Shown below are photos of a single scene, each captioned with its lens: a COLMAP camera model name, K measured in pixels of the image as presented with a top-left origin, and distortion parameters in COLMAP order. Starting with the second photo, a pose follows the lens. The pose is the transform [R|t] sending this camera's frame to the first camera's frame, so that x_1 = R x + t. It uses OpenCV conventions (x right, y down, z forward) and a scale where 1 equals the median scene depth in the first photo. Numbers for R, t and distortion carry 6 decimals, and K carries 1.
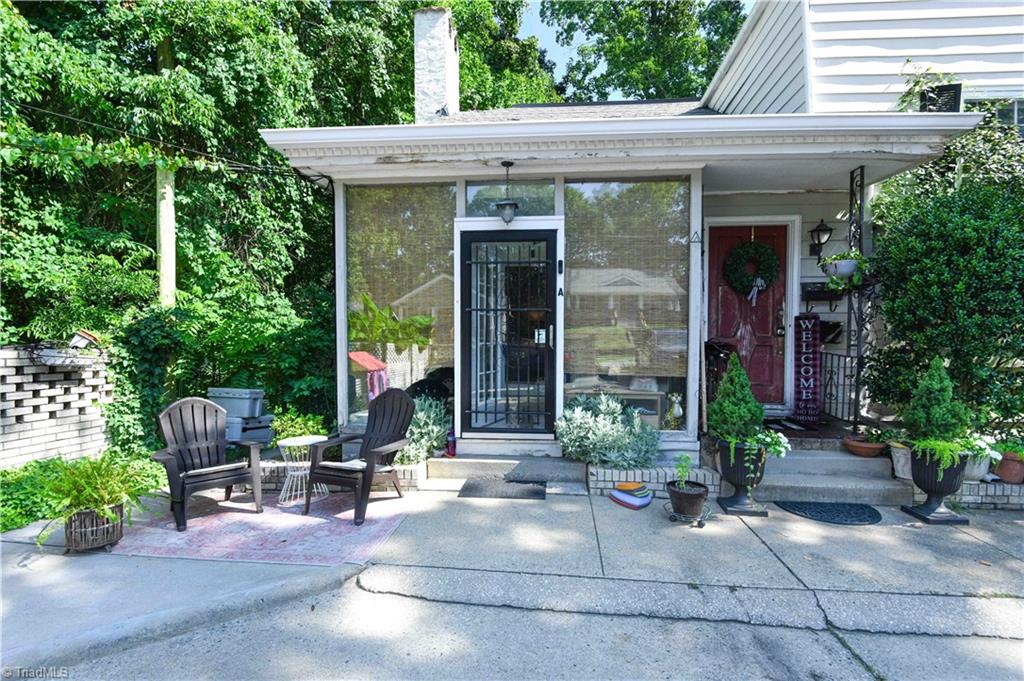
lens RADIAL K [[480.9, 0, 512.8], [0, 480.9, 358.8], [0, 0, 1]] dist [0.001883, -0.014567]
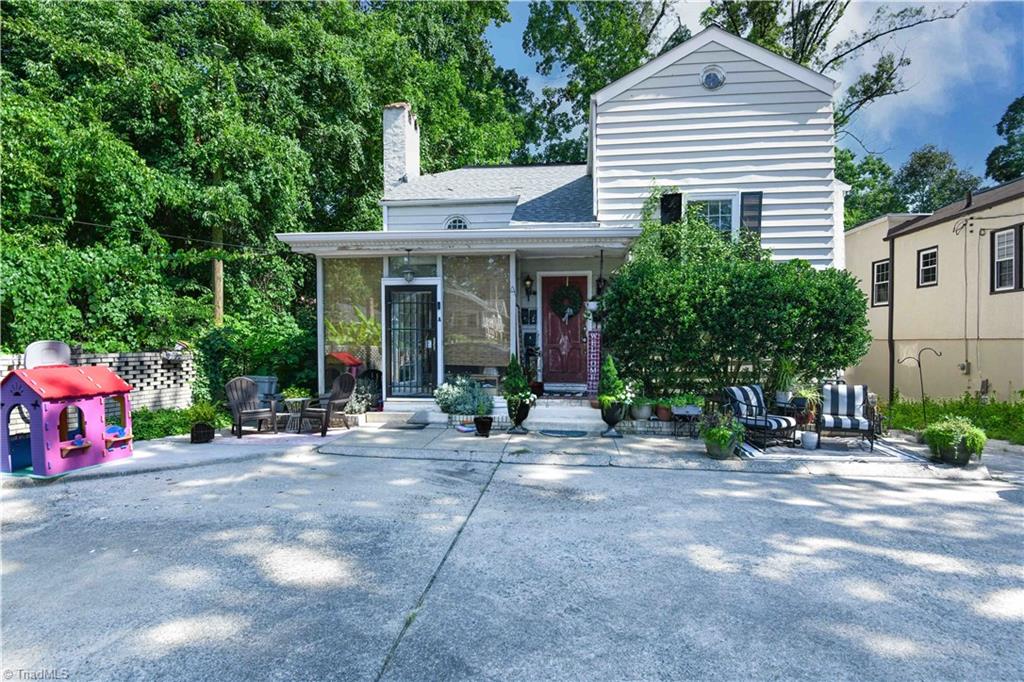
lens RADIAL K [[489.0, 0, 509.7], [0, 489.0, 355.8], [0, 0, 1]] dist [-0.002209, -0.036213]
pose [[0.999599, -0.001306, -0.028285, 0.365854], [0.001141, 0.999982, -0.005856, 0.007615], [0.028293, 0.005822, 0.999583, -0.727156]]
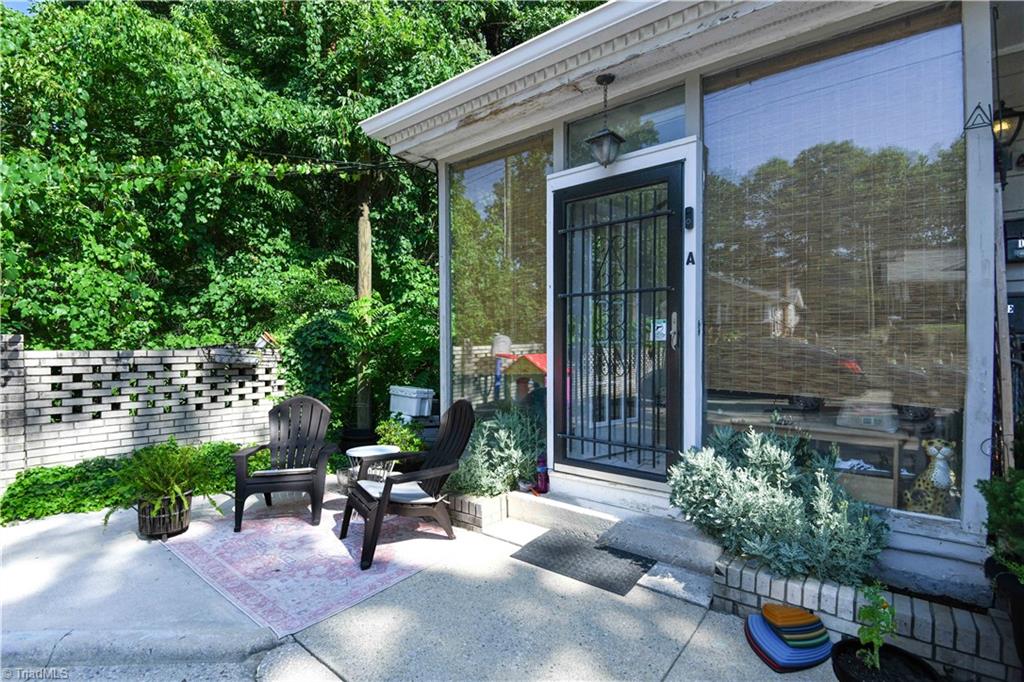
lens RADIAL K [[471.5, 0, 513.8], [0, 471.5, 351.9], [0, 0, 1]] dist [0.002952, -0.012851]
pose [[0.838985, 0.003978, -0.544140, 0.211974], [-0.014822, 0.999769, -0.015544, -0.004054], [0.543952, 0.021107, 0.838851, 0.320996]]
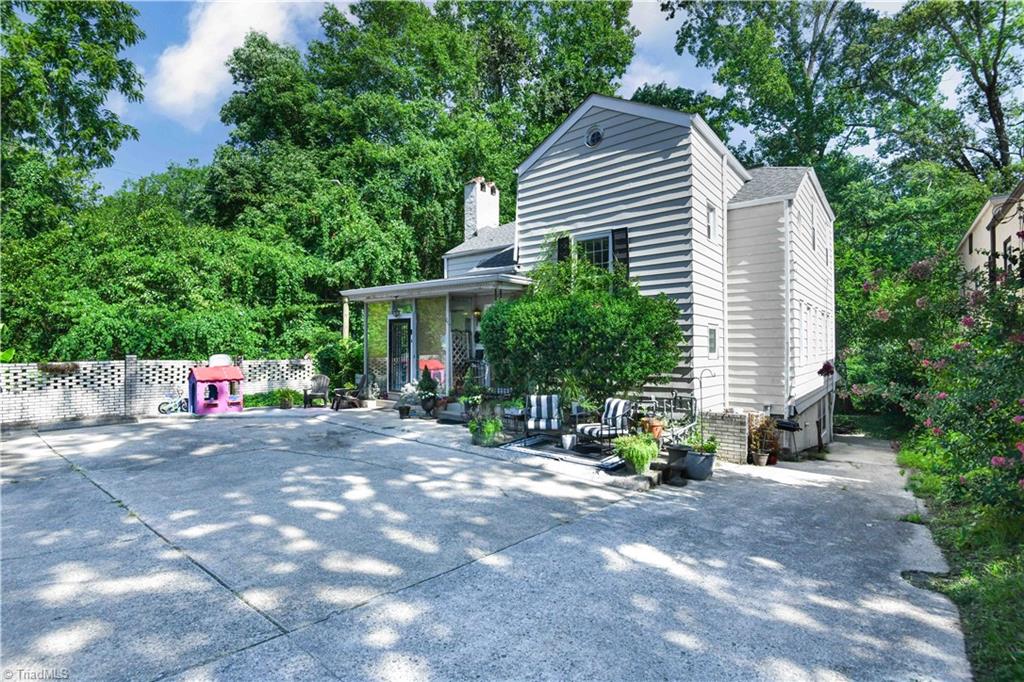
lens RADIAL K [[470.3, 0, 512.0], [0, 470.3, 341.0], [0, 0, 1]] dist [-0.000342, -0.034366]
pose [[0.832351, -0.007634, -0.554196, 1.812490], [-0.019548, 0.998879, -0.043118, -0.030959], [0.553904, 0.046723, 0.831269, -0.797543]]
